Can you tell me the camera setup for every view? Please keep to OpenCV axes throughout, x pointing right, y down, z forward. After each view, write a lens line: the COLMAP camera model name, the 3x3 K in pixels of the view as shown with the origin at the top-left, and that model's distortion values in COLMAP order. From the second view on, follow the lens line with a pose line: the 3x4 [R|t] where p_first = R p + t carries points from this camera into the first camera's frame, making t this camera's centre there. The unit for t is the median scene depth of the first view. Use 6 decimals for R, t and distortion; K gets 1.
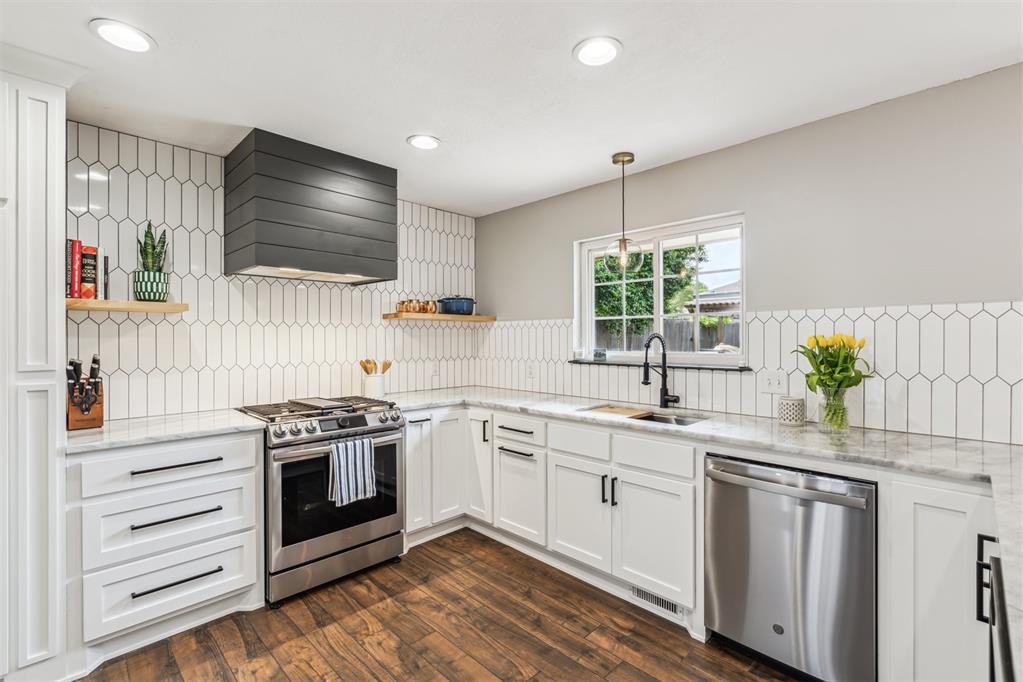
lens RADIAL K [[461.8, 0, 514.0], [0, 461.8, 338.6], [0, 0, 1]] dist [-0.002176, -0.000169]
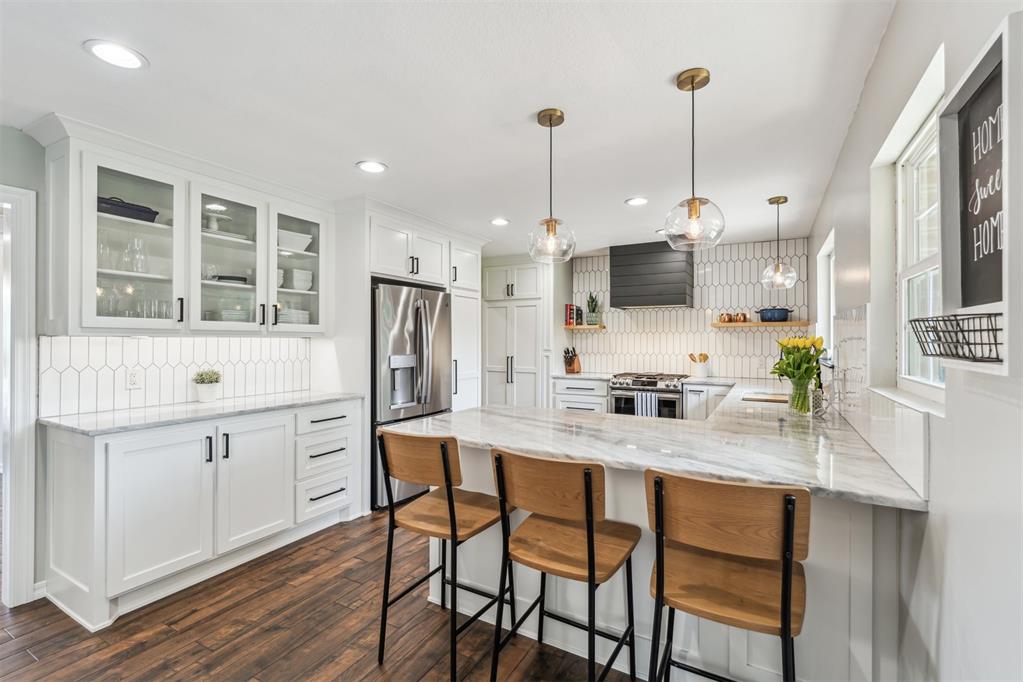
lens RADIAL K [[458.5, 0, 511.5], [0, 458.5, 341.0], [0, 0, 1]] dist [-0.001983, -0.000074]
pose [[0.272571, 0.002713, -0.962132, 1.382463], [-0.001969, 0.999996, 0.002262, 0.000746], [0.962134, 0.001278, 0.272575, -0.068142]]
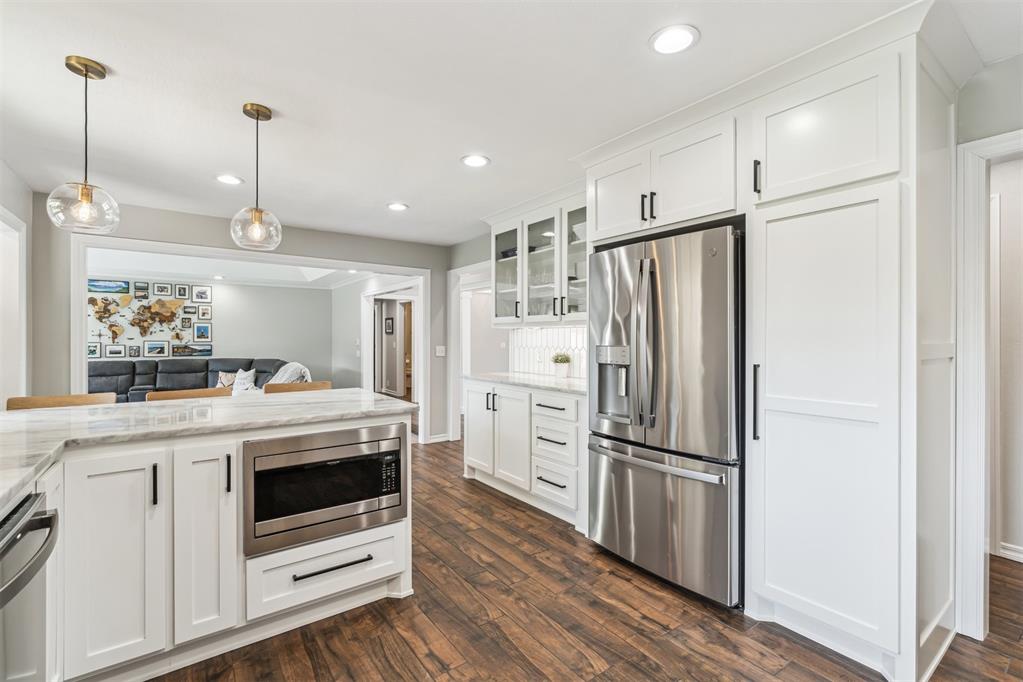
lens RADIAL K [[461.8, 0, 514.0], [0, 461.8, 338.6], [0, 0, 1]] dist [-0.002176, -0.000169]
pose [[-0.988855, 0.000011, 0.148879, -0.099375], [0.000263, 0.999999, 0.001672, 0.030997], [-0.148879, 0.001693, -0.988854, 1.092369]]
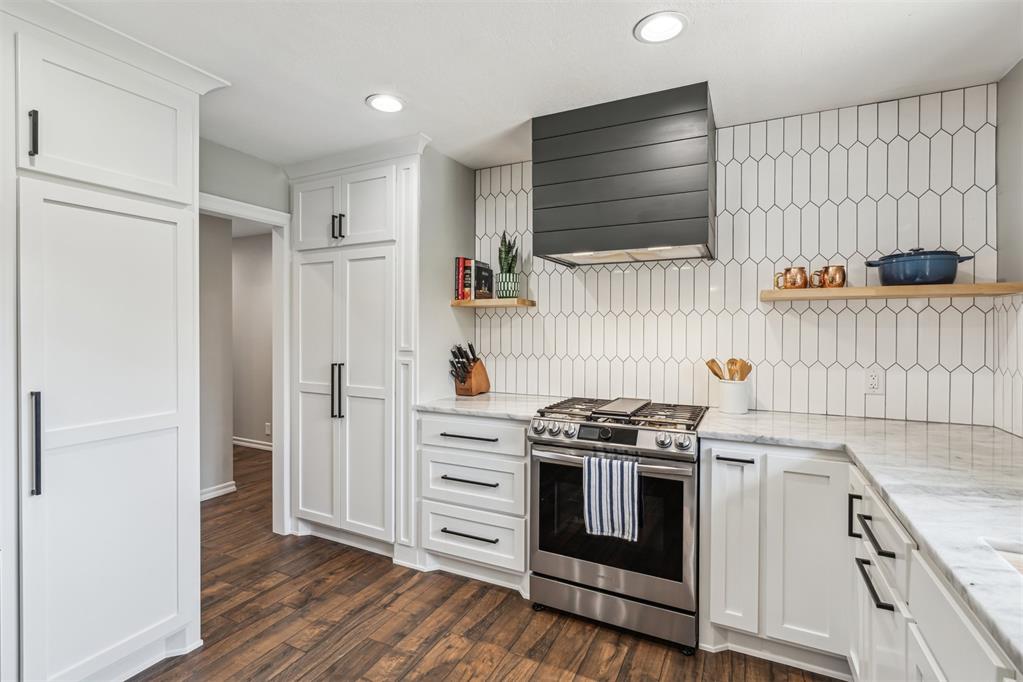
lens RADIAL K [[473.8, 0, 510.4], [0, 473.8, 329.6], [0, 0, 1]] dist [-0.002289, -0.000322]
pose [[0.313841, 0.006606, -0.949453, 0.377436], [-0.000853, 0.999977, 0.006675, -0.006588], [0.949475, -0.001285, 0.313839, 0.598974]]
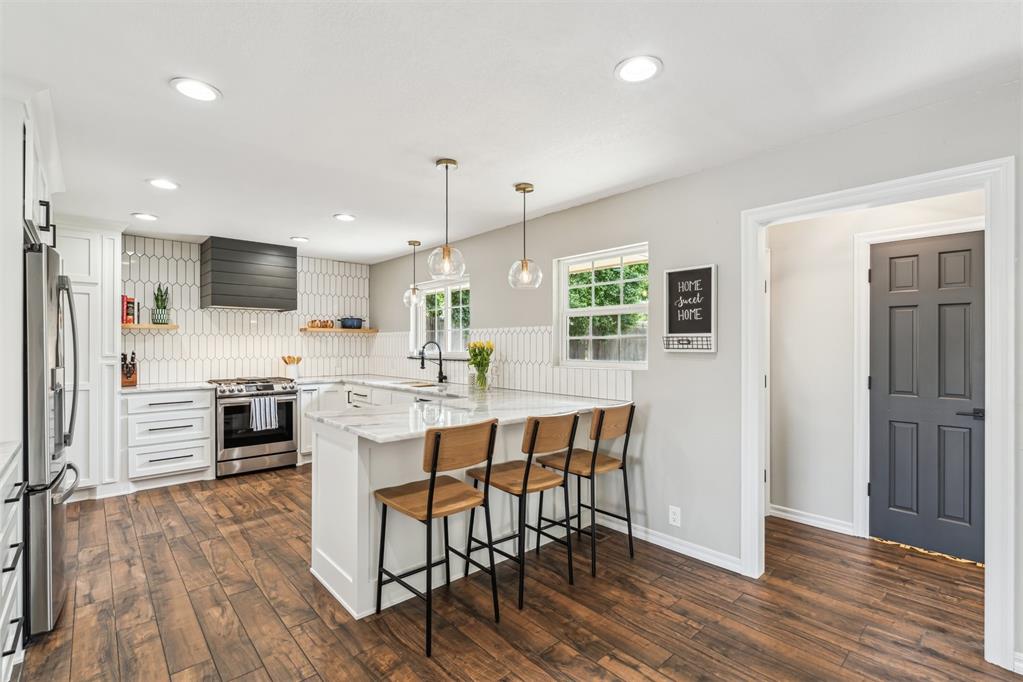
lens RADIAL K [[463.5, 0, 509.1], [0, 463.5, 345.4], [0, 0, 1]] dist [-0.002018, -0.000235]
pose [[0.998863, 0.002039, -0.047628, 0.758822], [-0.002018, 0.999998, 0.000495, 0.006570], [0.047629, -0.000398, 0.998865, -0.862737]]
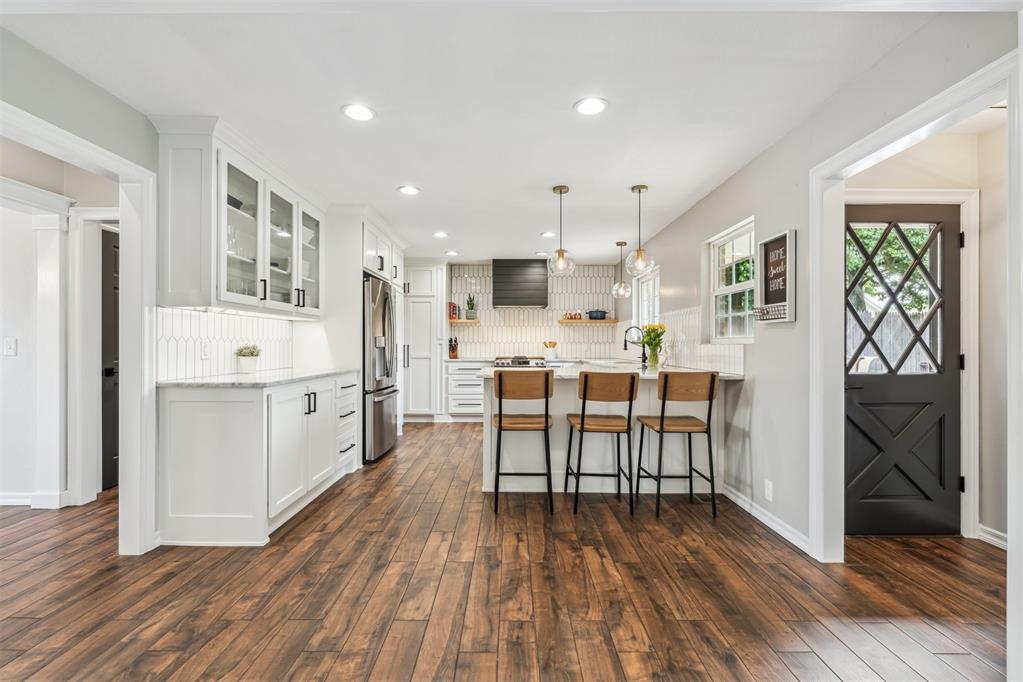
lens RADIAL K [[463.5, 0, 509.1], [0, 463.5, 345.4], [0, 0, 1]] dist [-0.002018, -0.000235]
pose [[0.704930, 0.004315, -0.709264, 1.513256], [-0.002915, 0.999991, 0.003186, 0.078261], [0.709271, -0.000178, 0.704936, -0.944375]]
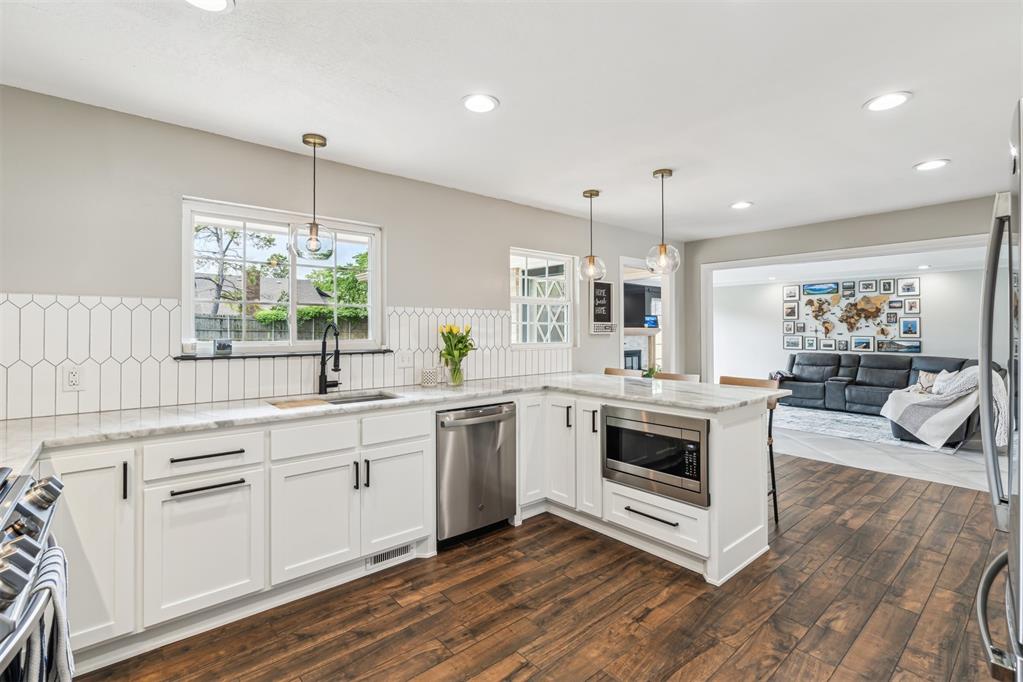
lens RADIAL K [[466.6, 0, 509.7], [0, 466.6, 330.6], [0, 0, 1]] dist [-0.001617, 0.000576]
pose [[0.076124, -0.000283, 0.997098, -0.765062], [0.000359, 1.000000, 0.000256, 0.009086], [-0.997098, 0.000339, 0.076125, 0.570369]]
